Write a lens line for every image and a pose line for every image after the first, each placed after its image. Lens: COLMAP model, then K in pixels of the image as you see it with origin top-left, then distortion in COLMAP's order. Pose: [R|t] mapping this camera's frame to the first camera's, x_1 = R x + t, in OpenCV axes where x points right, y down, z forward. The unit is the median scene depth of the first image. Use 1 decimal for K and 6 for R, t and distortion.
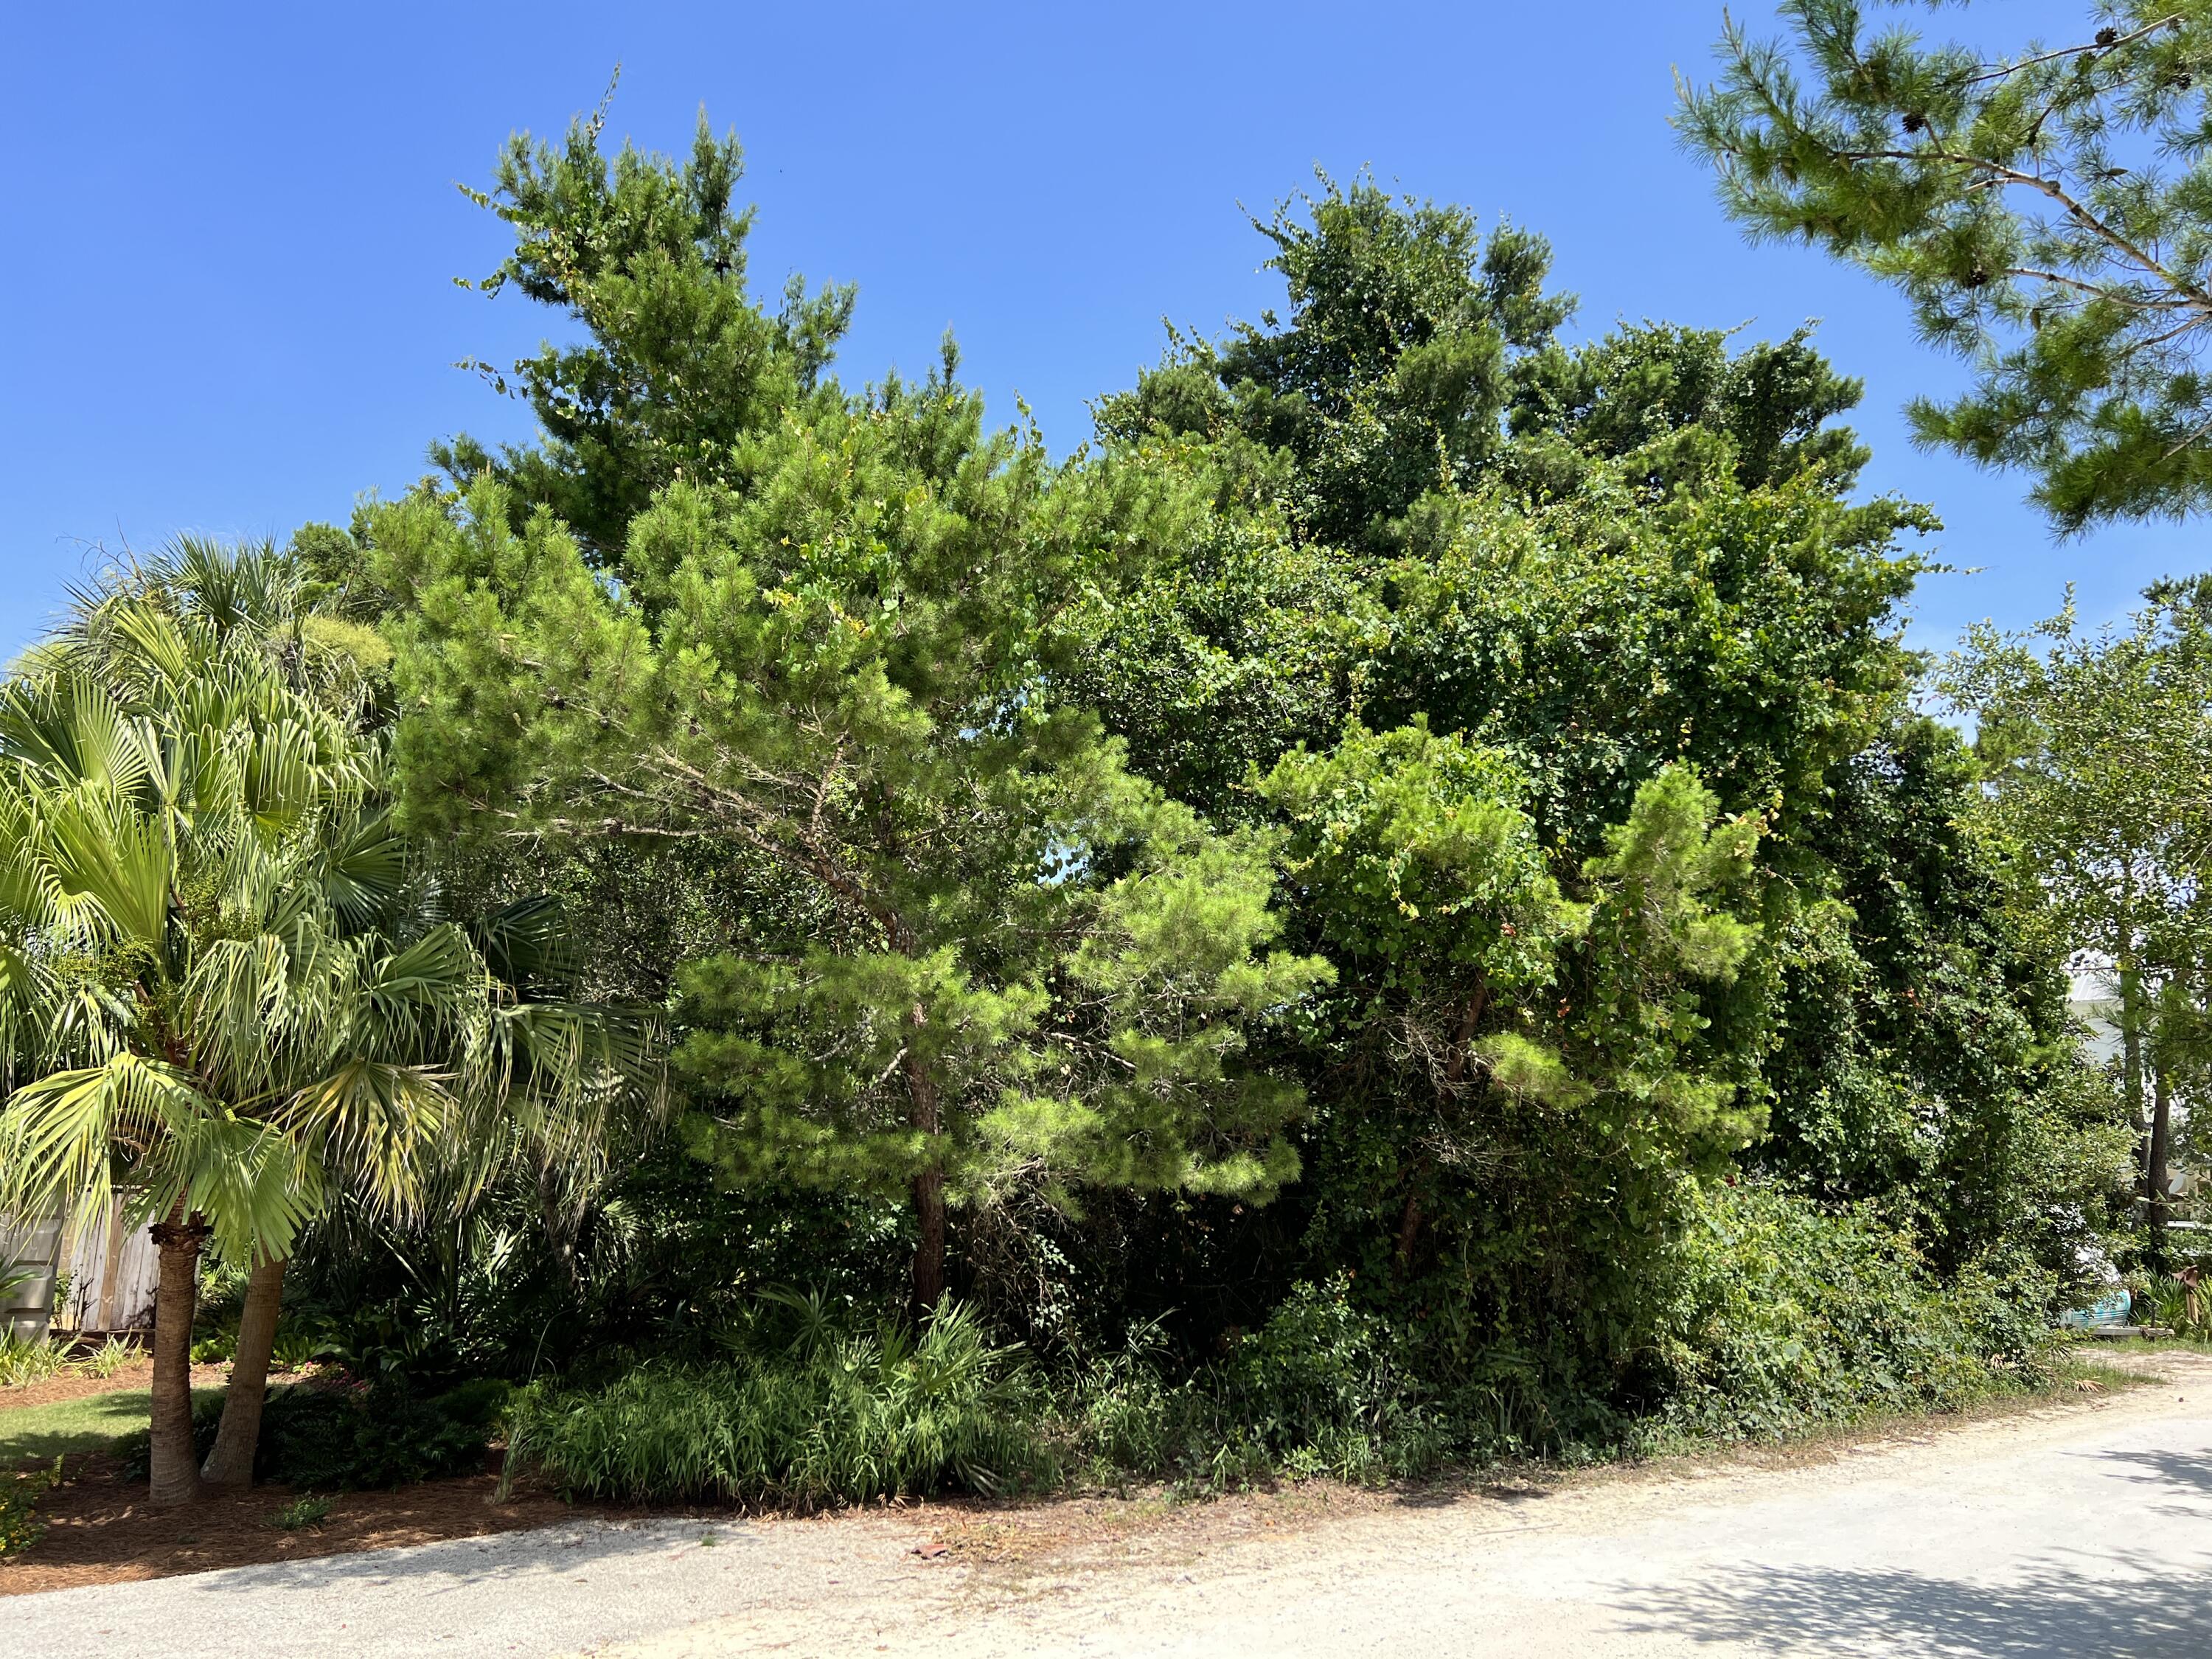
lens RADIAL K [[1687.1, 0, 1108.5], [0, 1687.1, 829.9], [0, 0, 1]] dist [0.003438, -0.005943]
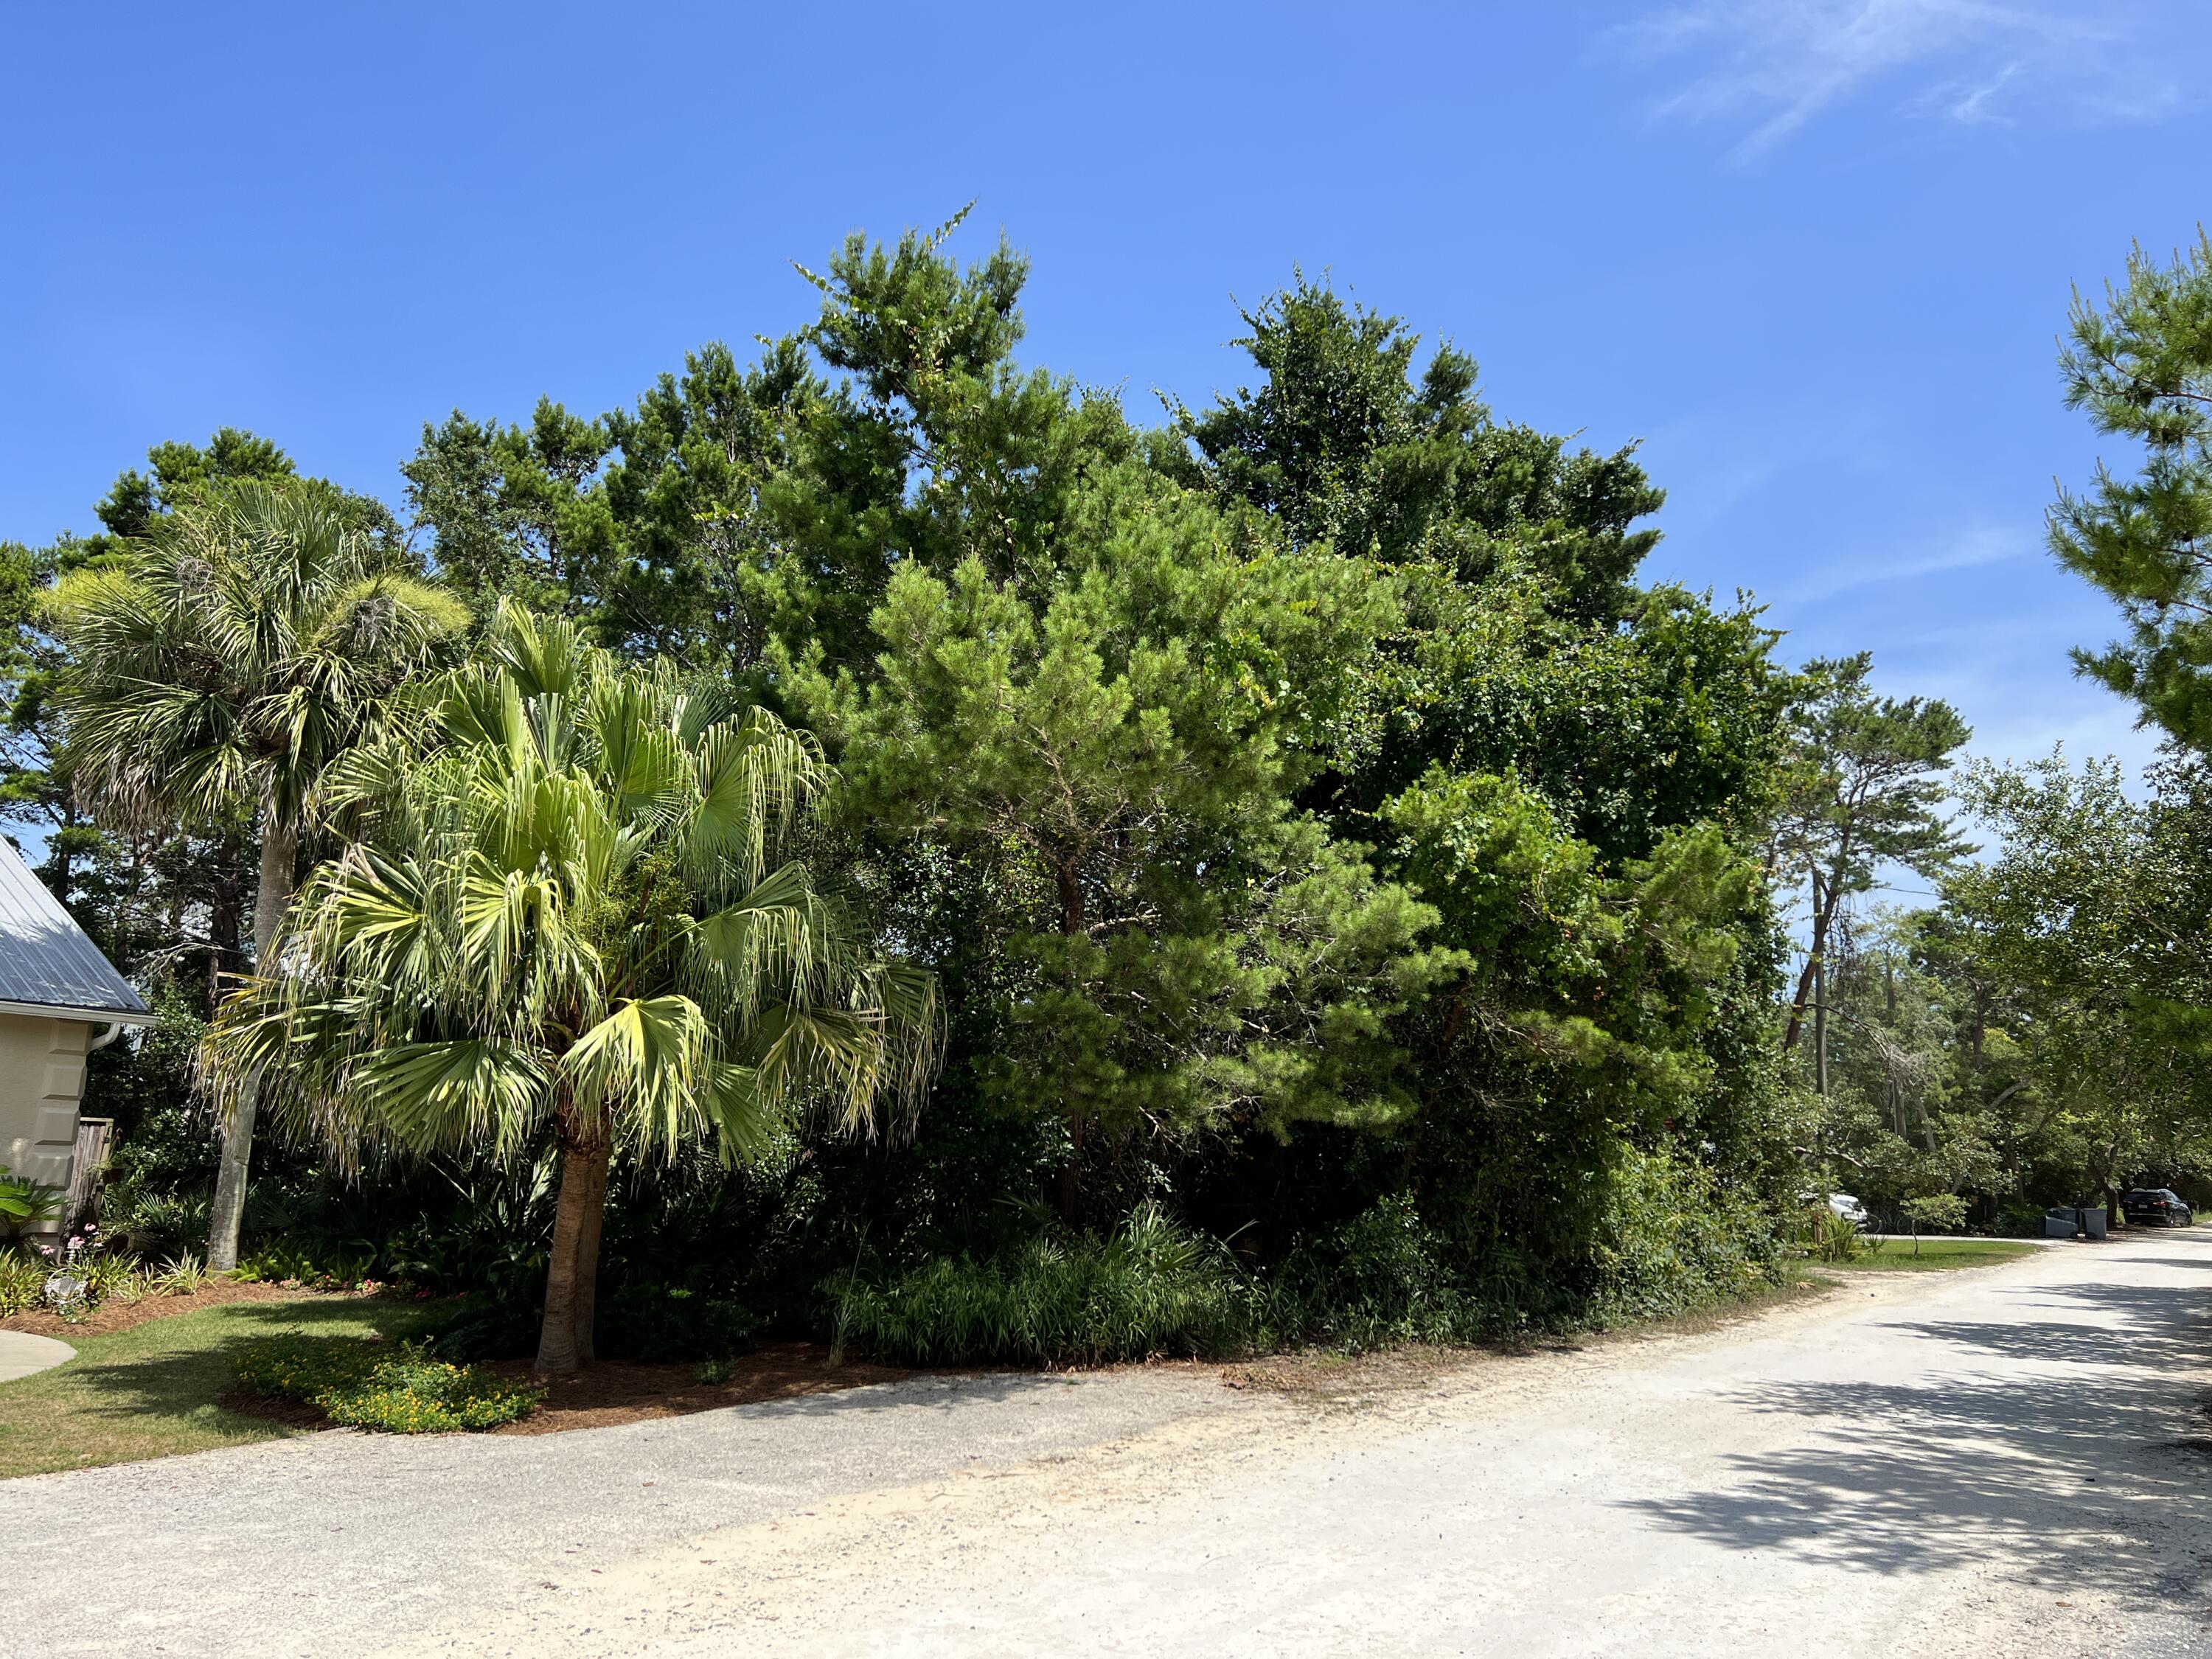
lens RADIAL K [[1687.1, 0, 1102.8], [0, 1687.1, 829.8], [0, 0, 1]] dist [0.003438, -0.005943]
pose [[0.968136, 0.056852, 0.243888, -0.372440], [-0.062637, 0.997908, 0.016022, -0.018239], [-0.242466, -0.030788, 0.969671, -0.172590]]
